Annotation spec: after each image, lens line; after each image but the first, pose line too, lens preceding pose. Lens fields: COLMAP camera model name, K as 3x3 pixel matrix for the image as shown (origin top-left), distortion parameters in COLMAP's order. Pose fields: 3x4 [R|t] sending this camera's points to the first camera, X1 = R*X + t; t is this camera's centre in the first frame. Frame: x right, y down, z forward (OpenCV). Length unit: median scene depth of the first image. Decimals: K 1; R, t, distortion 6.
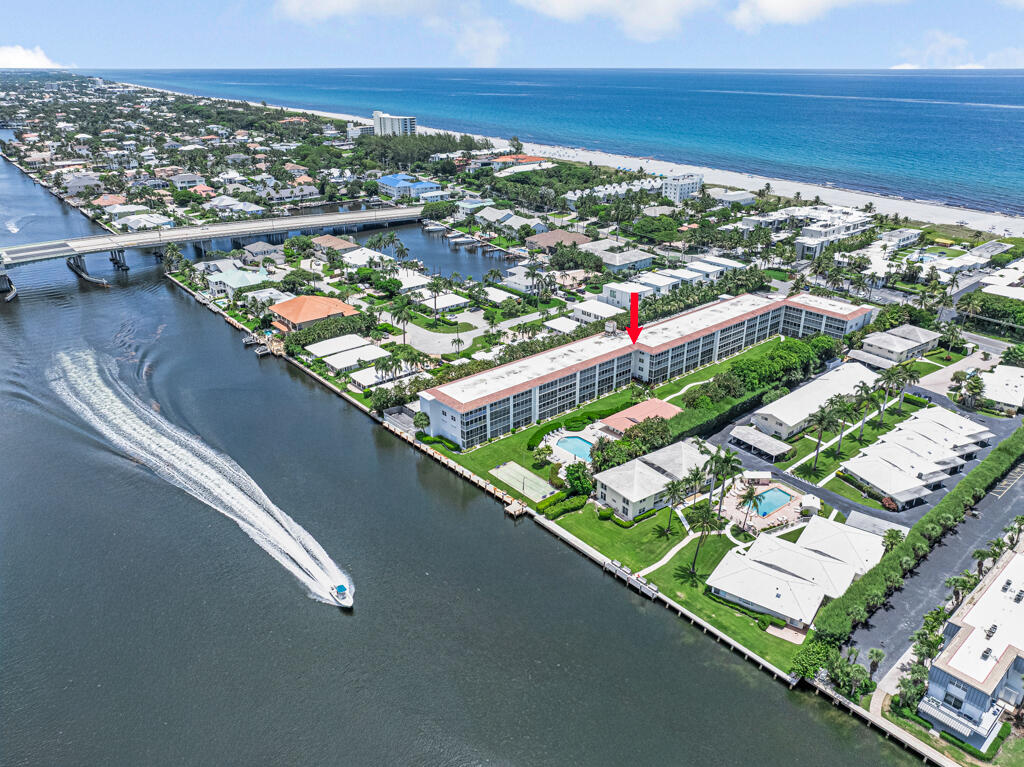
lens RADIAL K [[720.2, 0, 508.0], [0, 720.2, 378.6], [0, 0, 1]] dist [-0.029357, -0.004254]
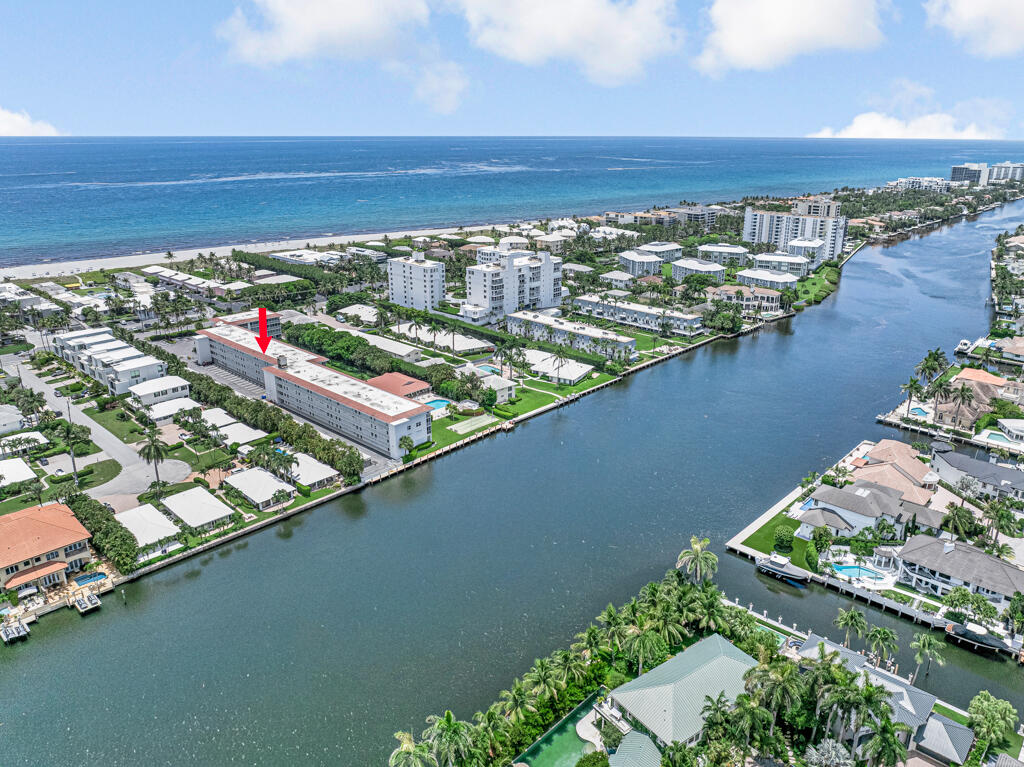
lens RADIAL K [[720.2, 0, 508.0], [0, 720.2, 378.6], [0, 0, 1]] dist [-0.029357, -0.004254]
pose [[-0.100750, -0.323749, 0.940764, -1.087945], [0.395059, 0.854816, 0.336479, -0.323843], [-0.913114, 0.405557, 0.041777, 0.707814]]
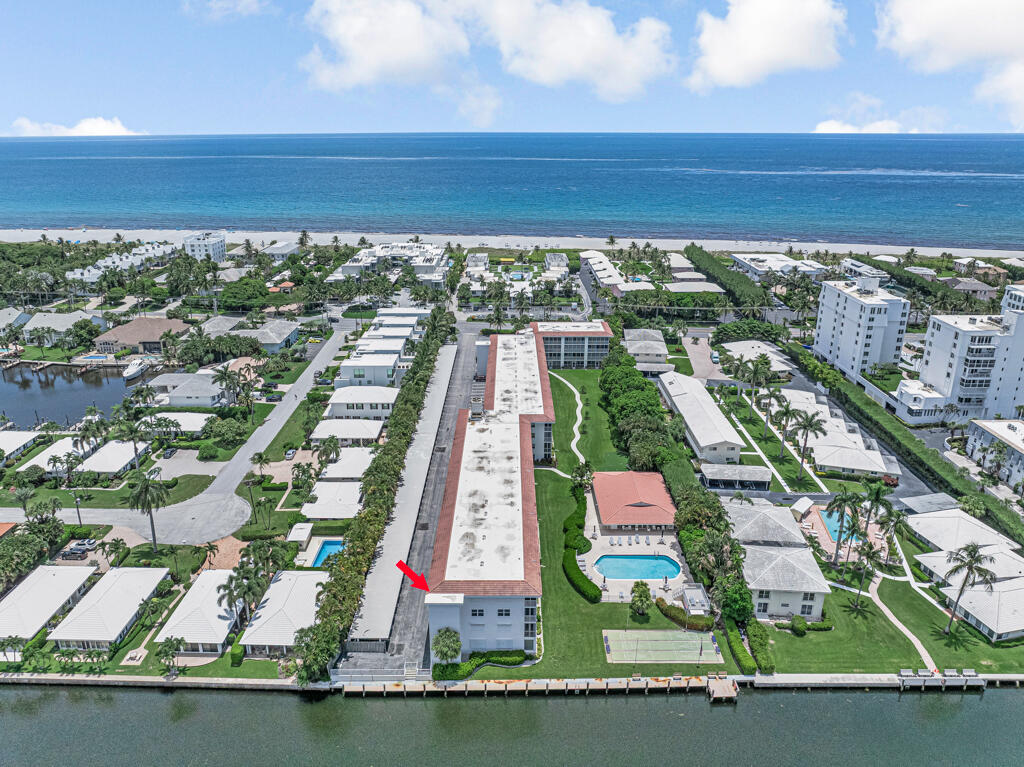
lens RADIAL K [[720.2, 0, 508.0], [0, 720.2, 378.6], [0, 0, 1]] dist [-0.029357, -0.004254]
pose [[0.656061, -0.247651, 0.712918, -0.404461], [0.303878, 0.951354, 0.050835, -0.142397], [-0.690827, 0.183289, 0.699402, 0.496286]]
